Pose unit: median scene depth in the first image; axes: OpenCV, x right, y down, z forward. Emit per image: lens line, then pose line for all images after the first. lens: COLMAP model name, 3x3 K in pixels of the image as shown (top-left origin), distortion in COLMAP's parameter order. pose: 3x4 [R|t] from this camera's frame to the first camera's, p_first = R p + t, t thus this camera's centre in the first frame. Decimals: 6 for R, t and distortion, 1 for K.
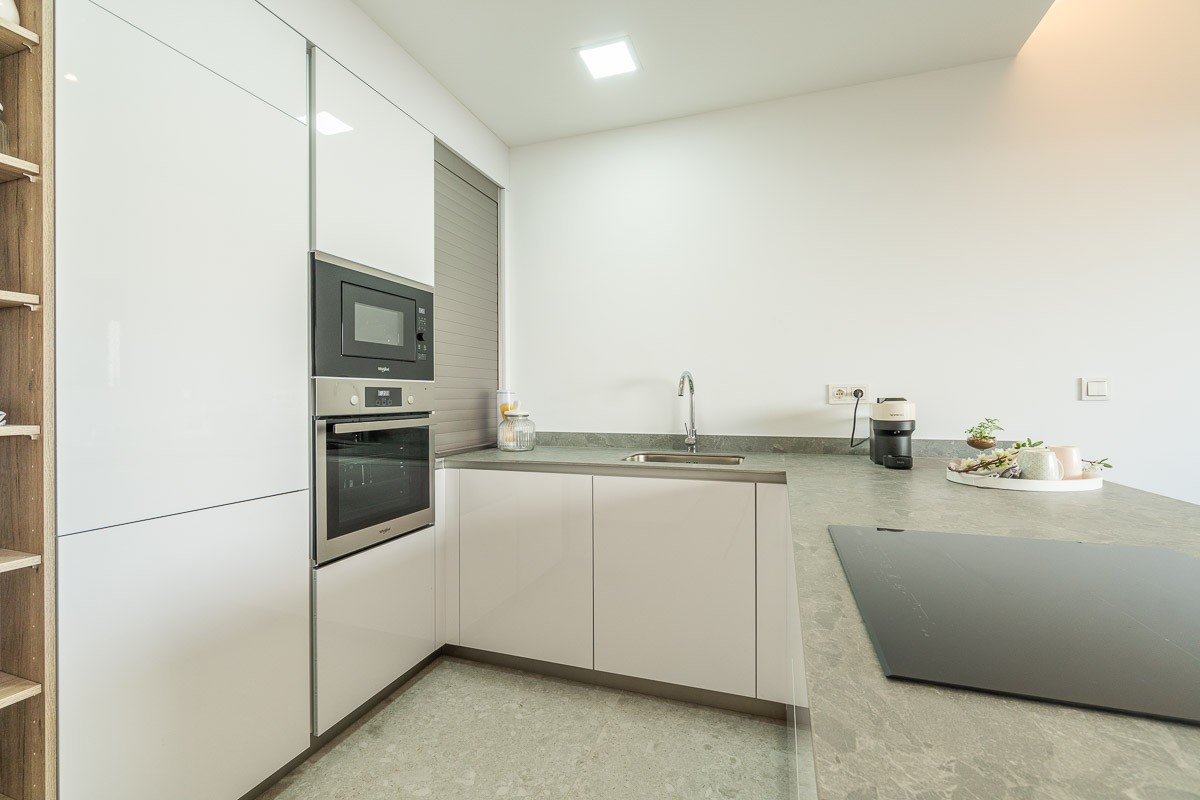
lens RADIAL K [[522.0, 0, 594.4], [0, 522.0, 399.7], [0, 0, 1]] dist [-0.008198, 0.003303]
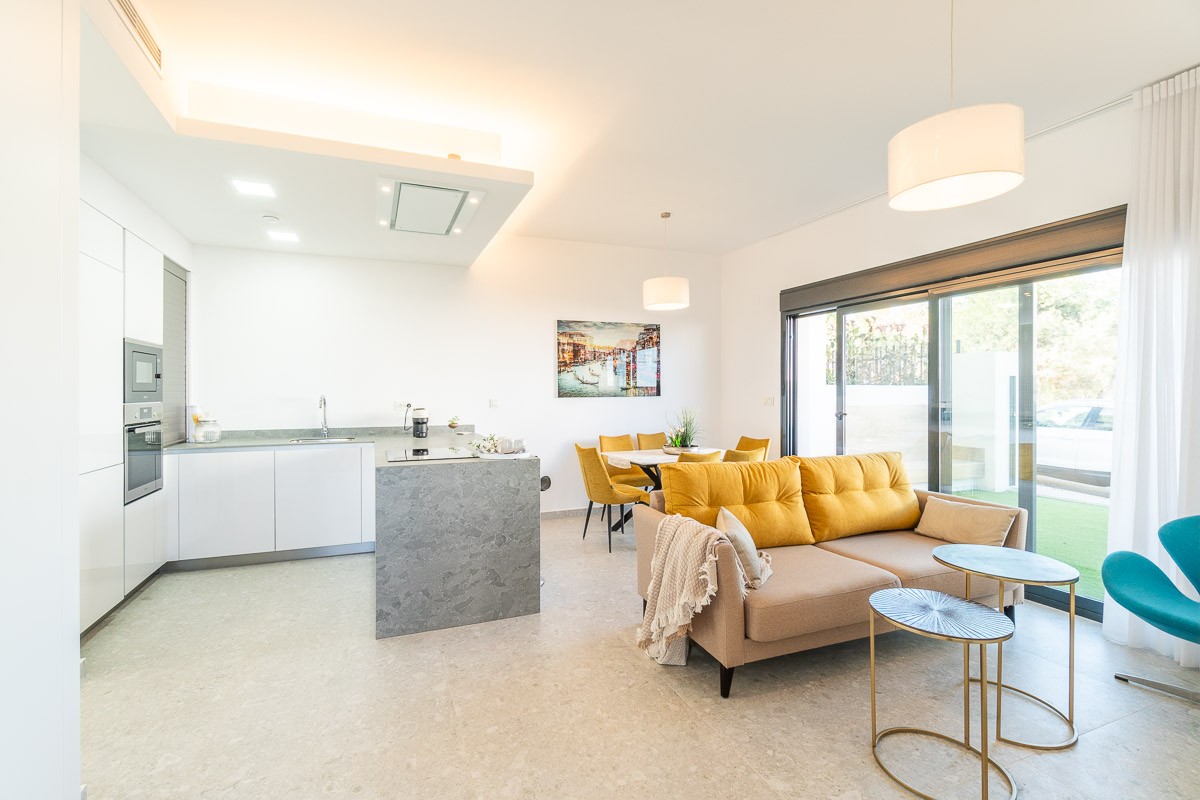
lens RADIAL K [[522.0, 0, 572.5], [0, 522.0, 387.9], [0, 0, 1]] dist [-0.008198, 0.003303]
pose [[0.759111, 0.008177, 0.650910, -0.409192], [0.003569, 0.999854, -0.016723, -0.049472], [-0.650952, 0.015018, 0.758971, -1.145433]]
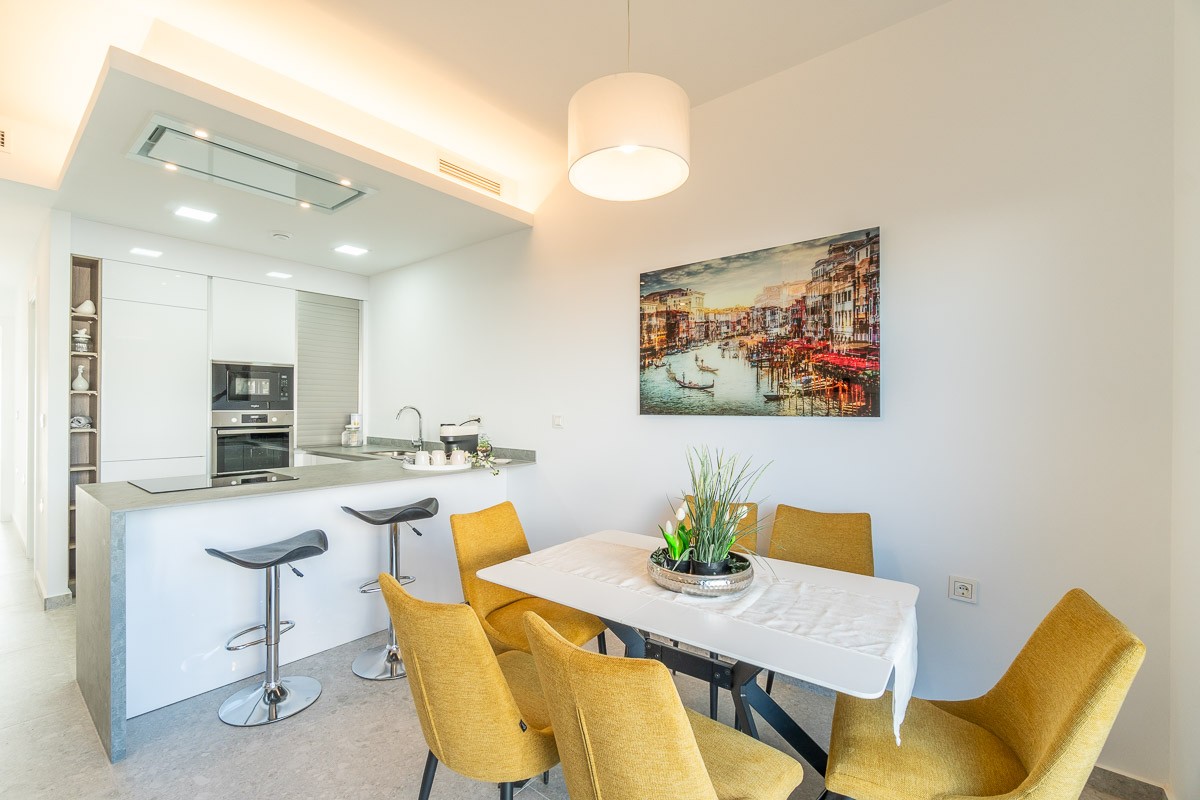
lens RADIAL K [[522.0, 0, 589.9], [0, 522.0, 403.5], [0, 0, 1]] dist [-0.008198, 0.003303]
pose [[0.939533, 0.007805, -0.342370, 1.532038], [-0.010958, 0.999913, -0.007277, -0.062427], [0.342284, 0.010588, 0.939537, -0.536062]]
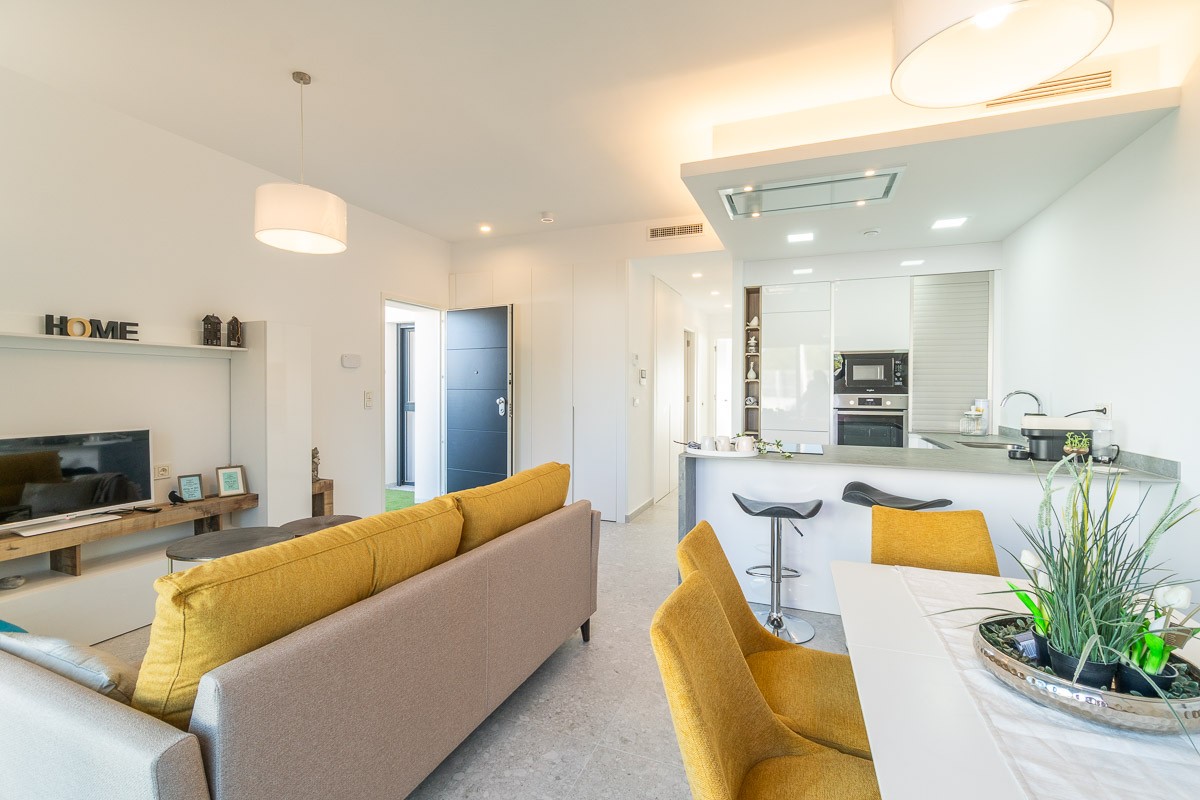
lens RADIAL K [[522.0, 0, 592.7], [0, 522.0, 390.6], [0, 0, 1]] dist [-0.008198, 0.003303]
pose [[-0.040083, 0.011992, -0.999124, 1.883598], [-0.006991, 0.999900, 0.012282, -0.070924], [0.999172, 0.007477, -0.039995, -0.179725]]
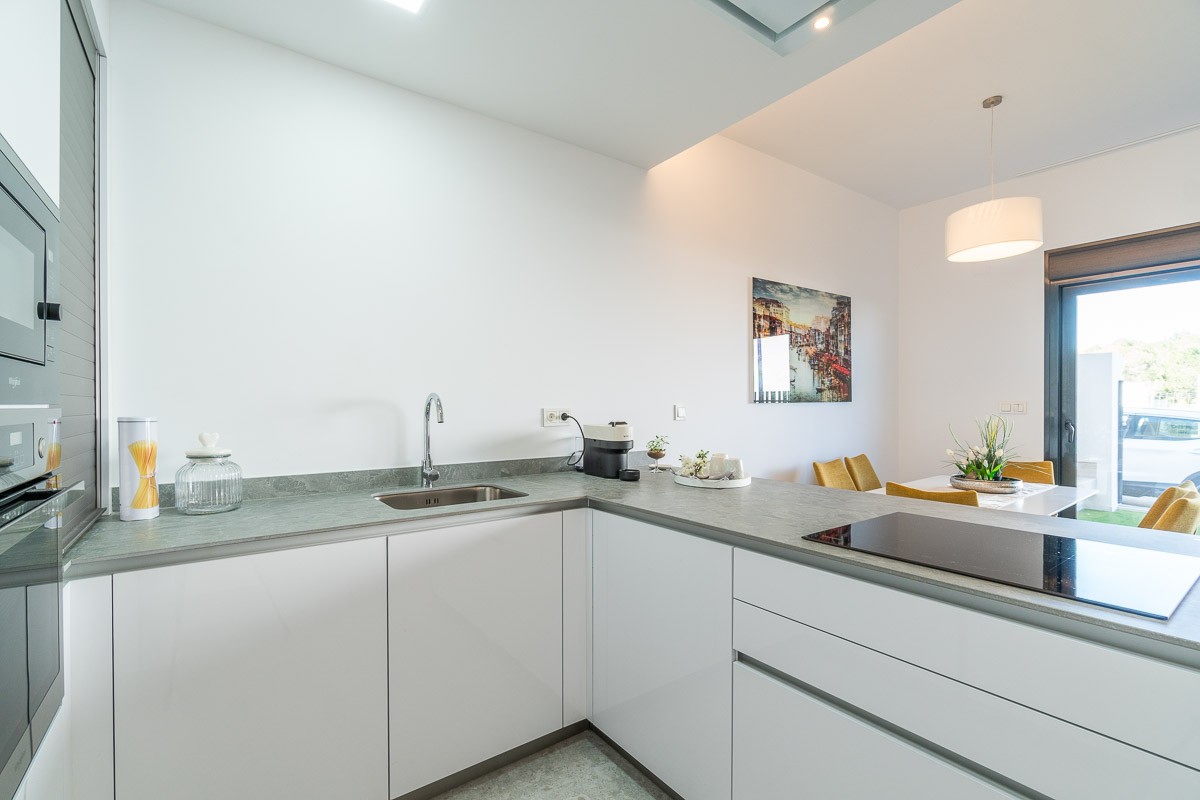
lens RADIAL K [[522.0, 0, 551.3], [0, 522.0, 408.8], [0, 0, 1]] dist [-0.008198, 0.003303]
pose [[0.599124, -0.003519, 0.800648, -0.435372], [0.006284, 0.999980, -0.000307, -0.030396], [-0.800631, 0.005215, 0.599135, 0.367472]]
